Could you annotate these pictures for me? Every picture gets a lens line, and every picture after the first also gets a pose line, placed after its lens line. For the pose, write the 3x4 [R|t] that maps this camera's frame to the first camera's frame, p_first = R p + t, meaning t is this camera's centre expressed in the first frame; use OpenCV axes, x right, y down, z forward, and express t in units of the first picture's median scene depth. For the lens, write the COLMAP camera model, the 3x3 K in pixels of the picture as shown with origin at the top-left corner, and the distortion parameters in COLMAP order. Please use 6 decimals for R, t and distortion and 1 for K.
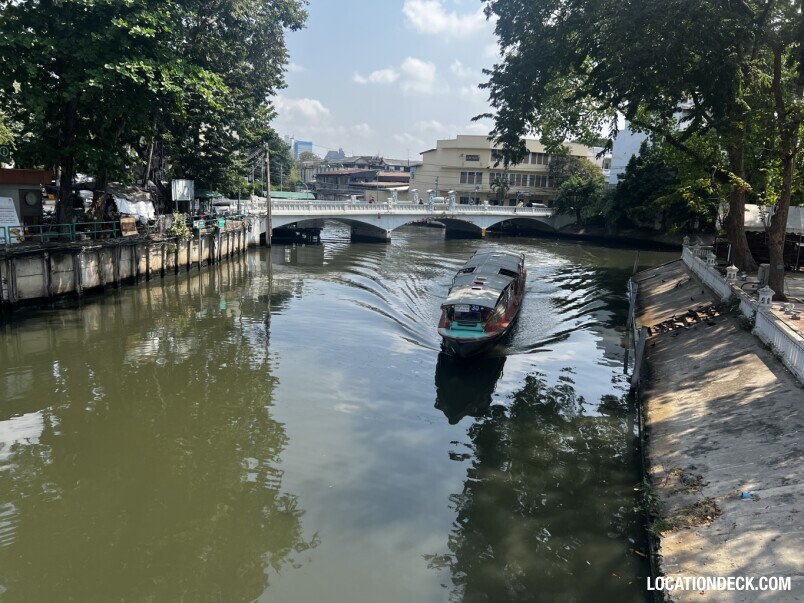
lens RADIAL K [[611.3, 0, 402.0], [0, 611.3, 301.5], [0, 0, 1]] dist [0.093125, -0.147117]
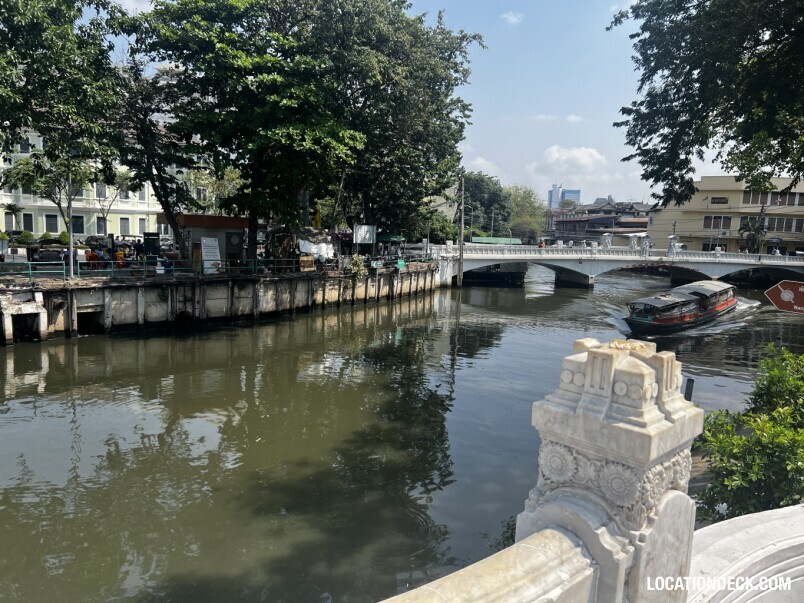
lens RADIAL K [[611.3, 0, 402.0], [0, 611.3, 301.5], [0, 0, 1]] dist [0.093125, -0.147117]
pose [[0.911046, 0.044210, -0.409929, 0.163364], [-0.075688, 0.995272, -0.060875, 0.007105], [0.405299, 0.086487, 0.910084, 0.006299]]
